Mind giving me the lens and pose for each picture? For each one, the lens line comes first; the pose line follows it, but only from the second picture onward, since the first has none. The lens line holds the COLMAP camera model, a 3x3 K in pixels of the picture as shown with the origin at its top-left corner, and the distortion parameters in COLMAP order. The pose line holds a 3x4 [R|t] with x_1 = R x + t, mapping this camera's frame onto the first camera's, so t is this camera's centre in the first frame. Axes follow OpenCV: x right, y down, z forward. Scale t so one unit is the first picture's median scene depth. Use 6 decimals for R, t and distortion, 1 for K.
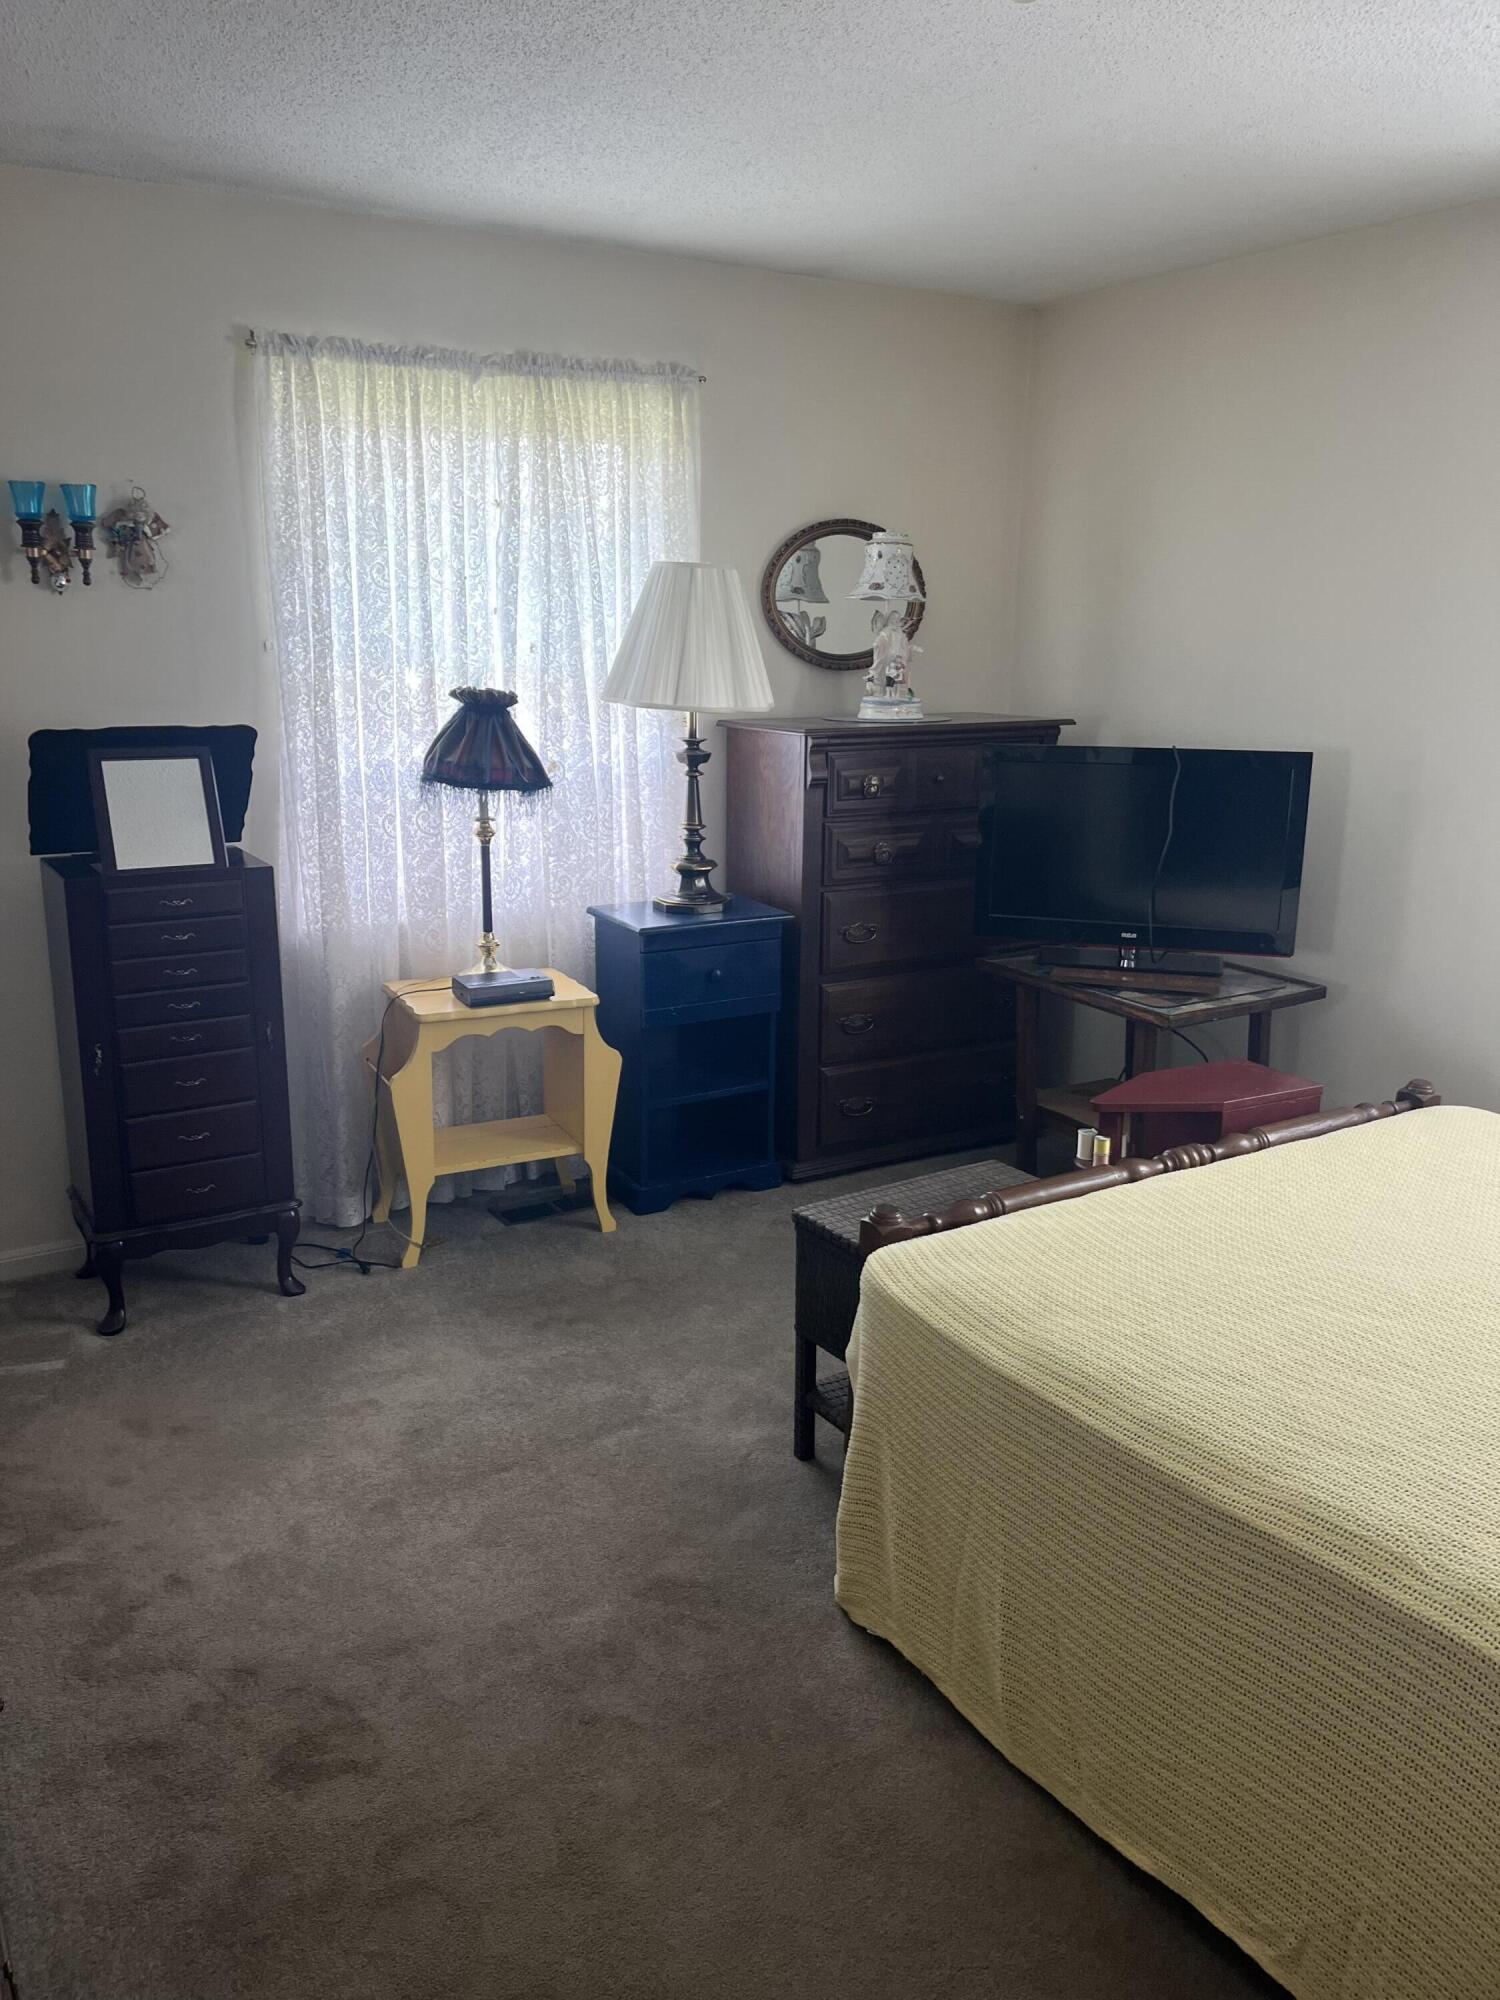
lens RADIAL K [[1479.9, 0, 749.3], [0, 1479.9, 989.5], [0, 0, 1]] dist [-0.000918, -0.006342]
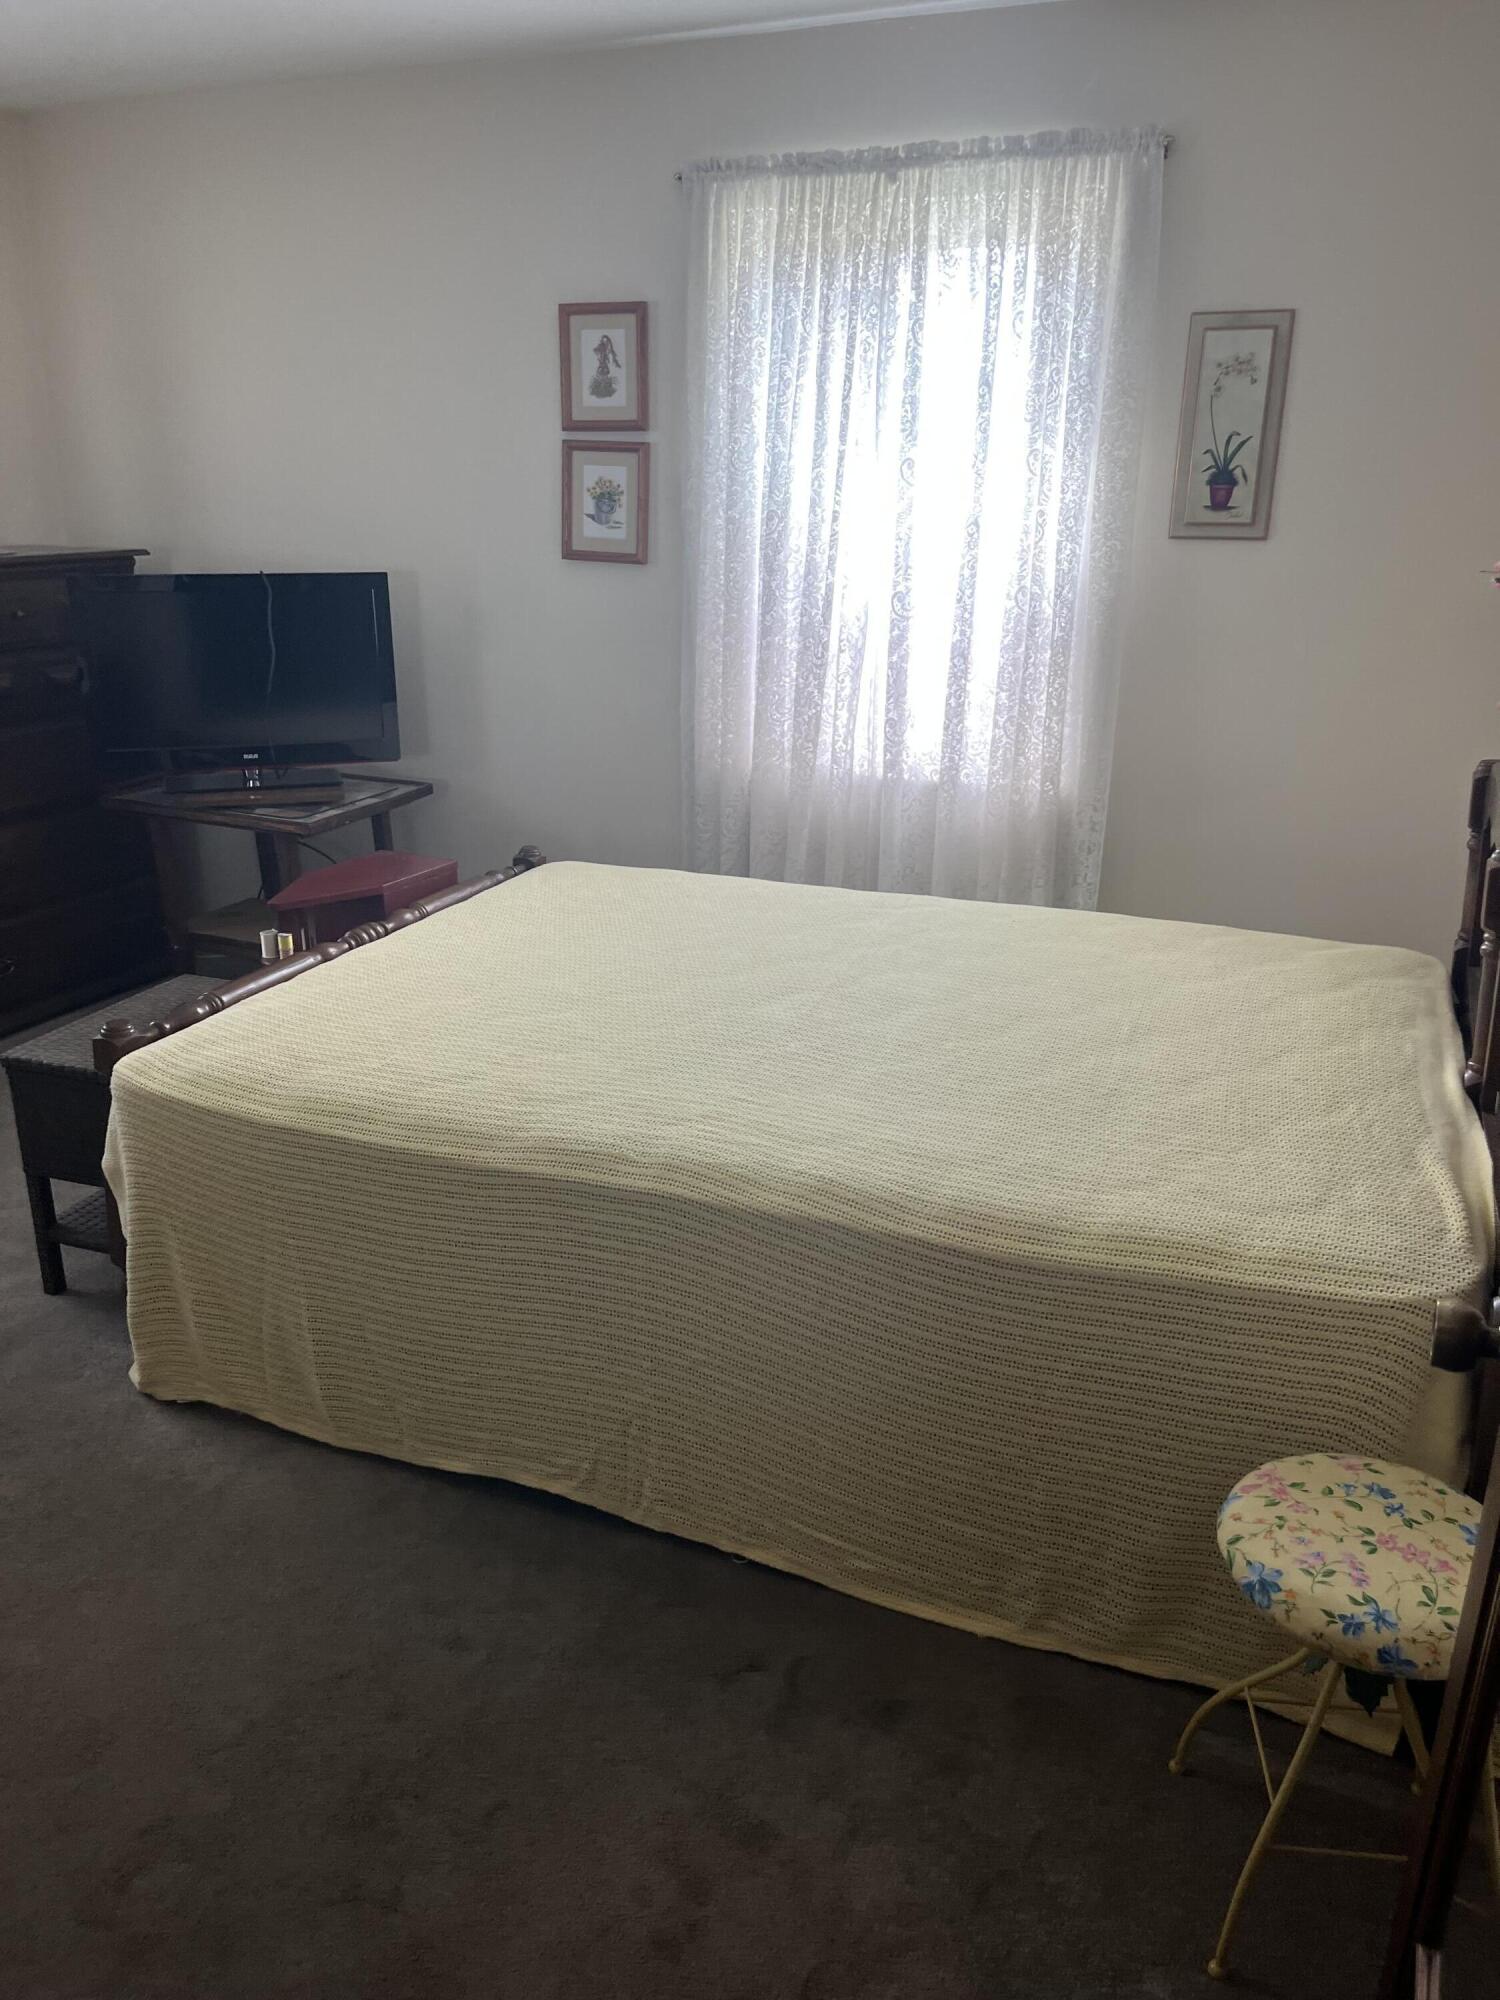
lens RADIAL K [[1479.9, 0, 749.3], [0, 1479.9, 989.5], [0, 0, 1]] dist [-0.000918, -0.006342]
pose [[0.806081, -0.193047, 0.559434, -0.111846], [0.132156, 0.980147, 0.147803, 0.024911], [-0.576861, -0.045209, 0.815590, -0.102843]]
